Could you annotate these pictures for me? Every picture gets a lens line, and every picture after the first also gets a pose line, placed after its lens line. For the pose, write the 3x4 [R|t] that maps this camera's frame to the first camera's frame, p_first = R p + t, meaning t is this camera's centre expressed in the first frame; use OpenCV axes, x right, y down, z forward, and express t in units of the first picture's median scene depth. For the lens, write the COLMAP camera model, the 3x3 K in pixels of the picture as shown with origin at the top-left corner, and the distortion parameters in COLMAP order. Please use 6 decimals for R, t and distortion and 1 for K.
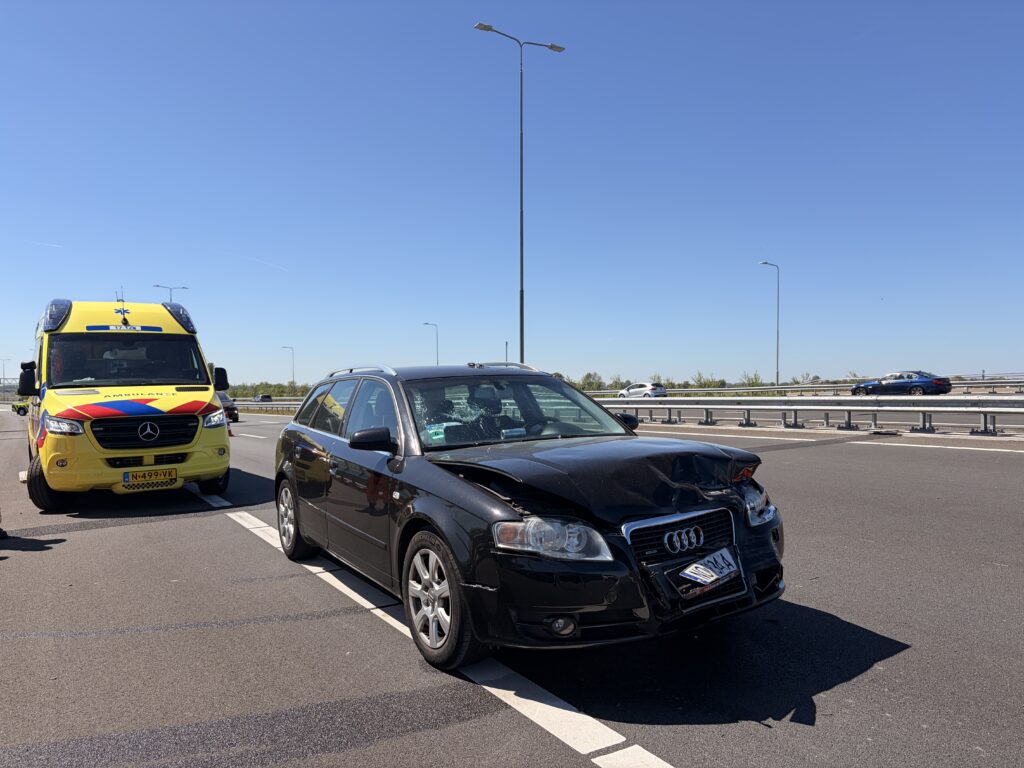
lens RADIAL K [[768.0, 0, 528.0], [0, 768.0, 389.6], [0, 0, 1]] dist [-0.003662, 0.007527]
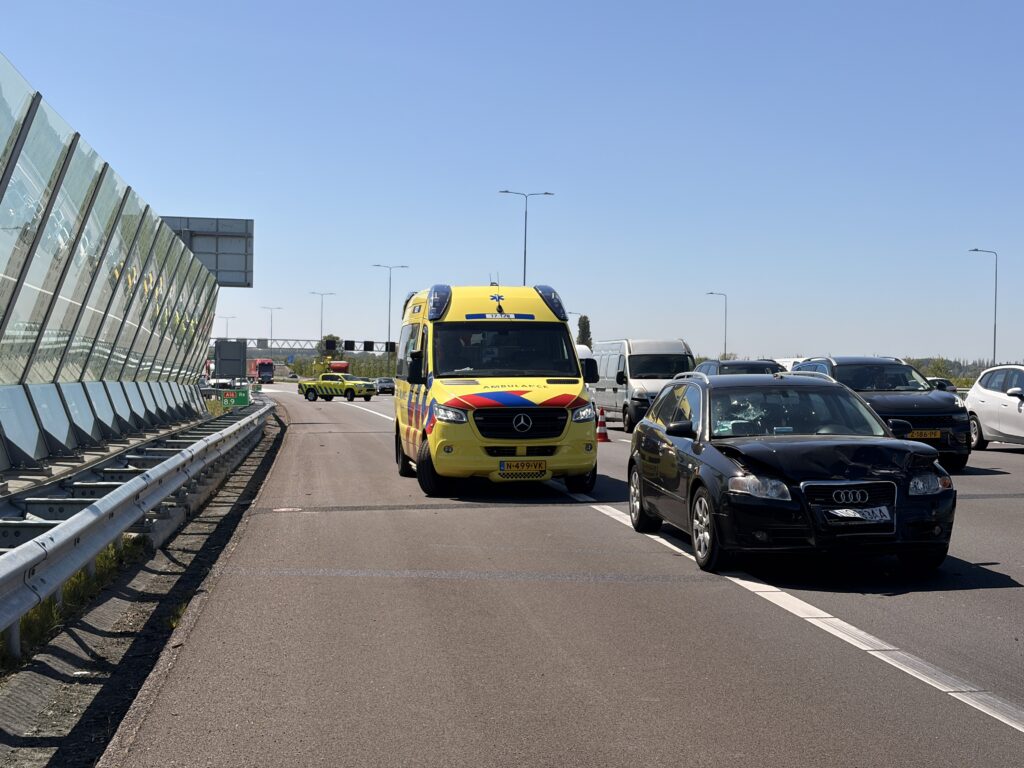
lens RADIAL K [[1629.8, 0, 512.0], [0, 1629.8, 384.0], [0, 0, 1]] dist [0.185124, -0.005532]
pose [[0.906398, 0.030764, -0.421303, 0.741813], [-0.026973, 0.999524, 0.014957, -0.053359], [0.421563, -0.002194, 0.906796, -1.779814]]
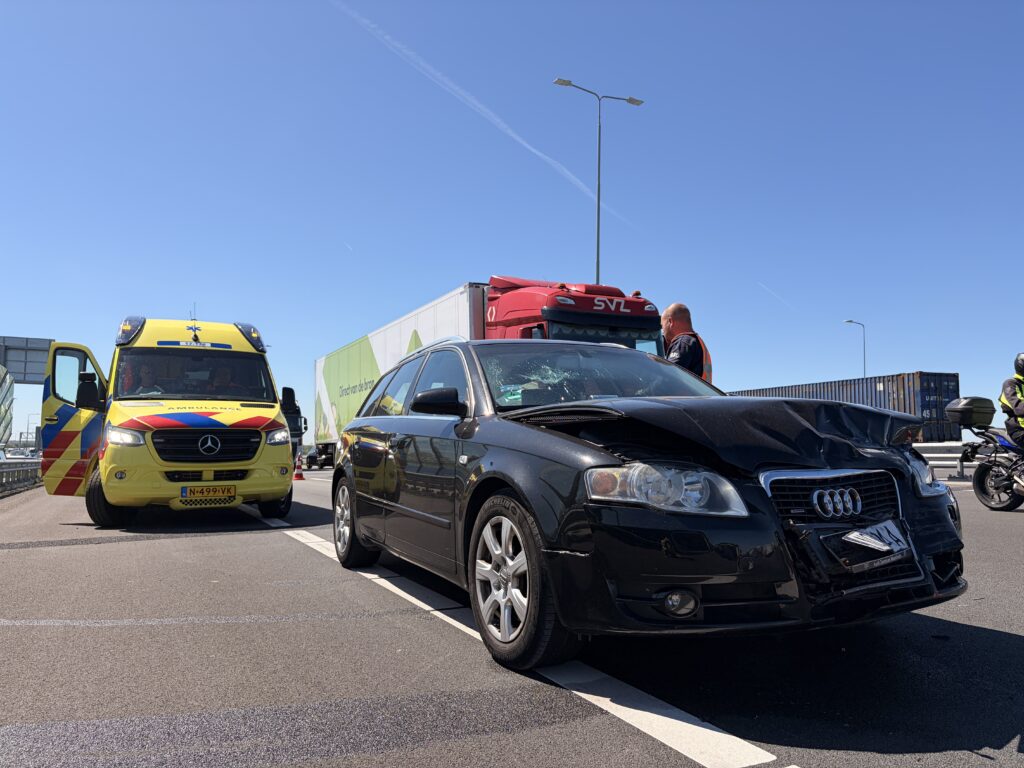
lens RADIAL K [[768.0, 0, 528.0], [0, 768.0, 389.6], [0, 0, 1]] dist [-0.003662, 0.007527]
pose [[0.995526, 0.009355, -0.094028, -0.022302], [-0.017721, 0.995916, -0.088533, 0.116236], [0.092816, 0.089804, 0.991625, 0.157173]]
